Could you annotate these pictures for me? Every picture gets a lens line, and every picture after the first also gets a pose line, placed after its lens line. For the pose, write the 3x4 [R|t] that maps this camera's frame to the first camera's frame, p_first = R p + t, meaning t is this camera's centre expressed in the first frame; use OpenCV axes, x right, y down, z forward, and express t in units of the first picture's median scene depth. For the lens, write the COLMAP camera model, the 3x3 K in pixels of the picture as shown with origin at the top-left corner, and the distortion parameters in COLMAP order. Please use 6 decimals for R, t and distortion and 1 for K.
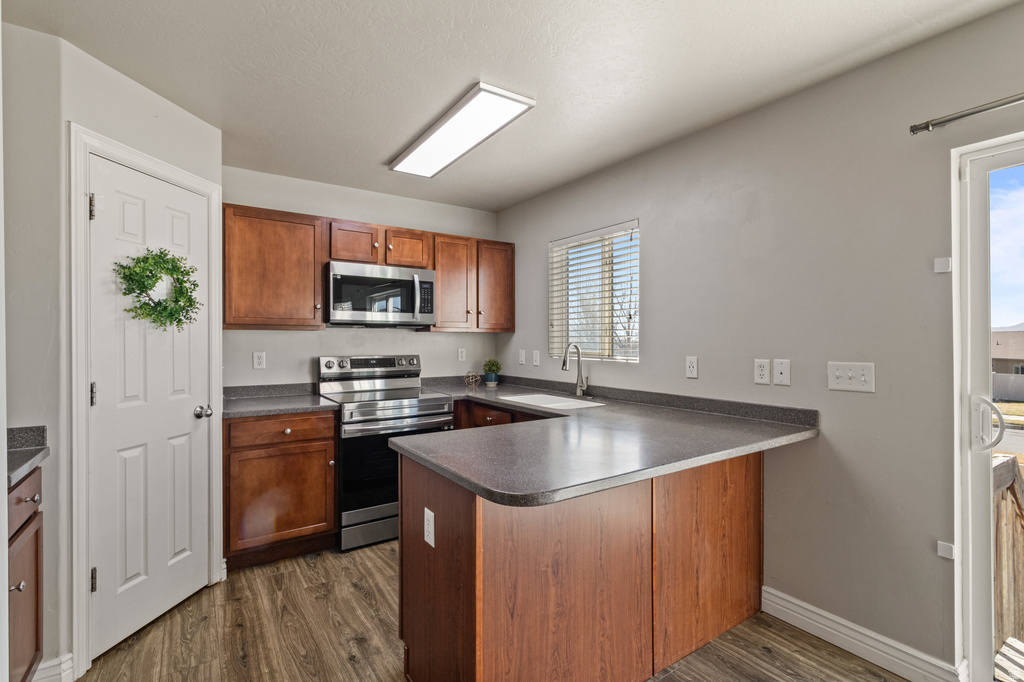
lens RADIAL K [[484.7, 0, 521.7], [0, 484.7, 337.2], [0, 0, 1]] dist [0.014701, -0.000442]
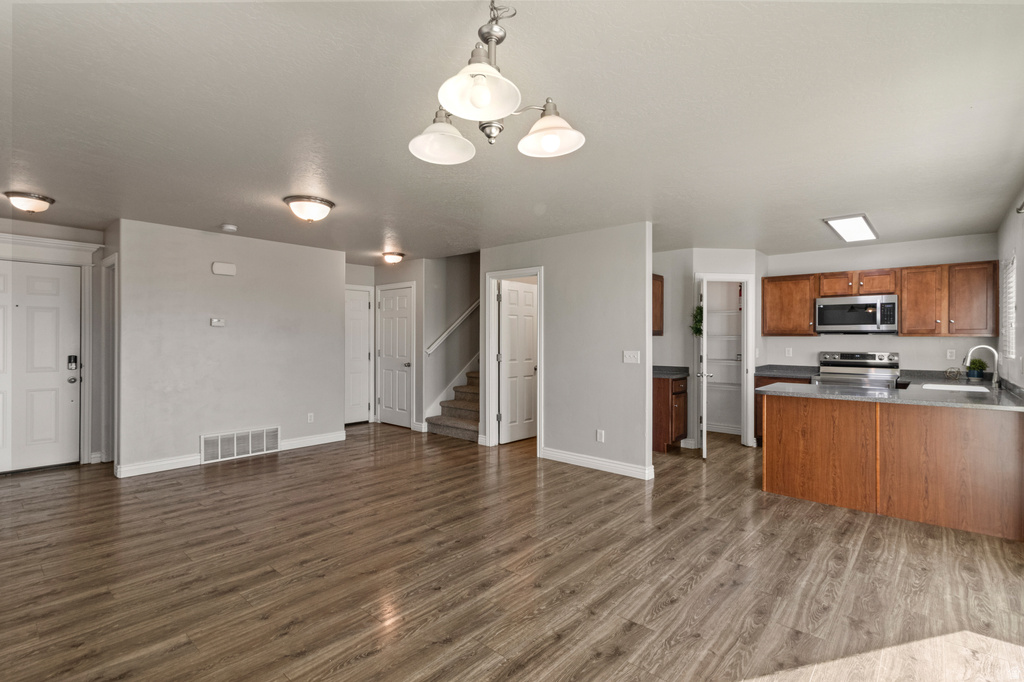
lens RADIAL K [[484.7, 0, 512.8], [0, 484.7, 336.7], [0, 0, 1]] dist [0.014701, -0.000442]
pose [[0.246387, -0.001119, -0.969171, 1.086186], [-0.001798, 0.999997, -0.001612, -0.008517], [0.969170, 0.002140, 0.246384, -0.543374]]
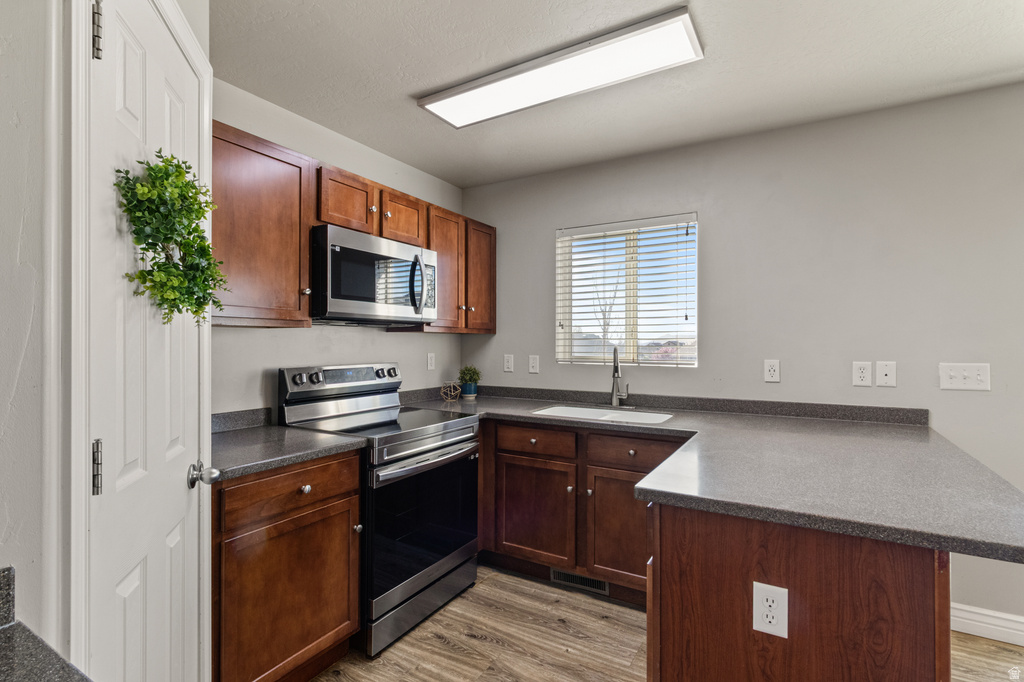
lens RADIAL K [[484.7, 0, 513.6], [0, 484.7, 342.3], [0, 0, 1]] dist [0.014701, -0.000442]
pose [[0.906026, 0.000850, 0.423221, -0.443450], [-0.002198, 0.999994, 0.002697, 0.002885], [-0.423216, -0.003374, 0.906023, 0.287867]]
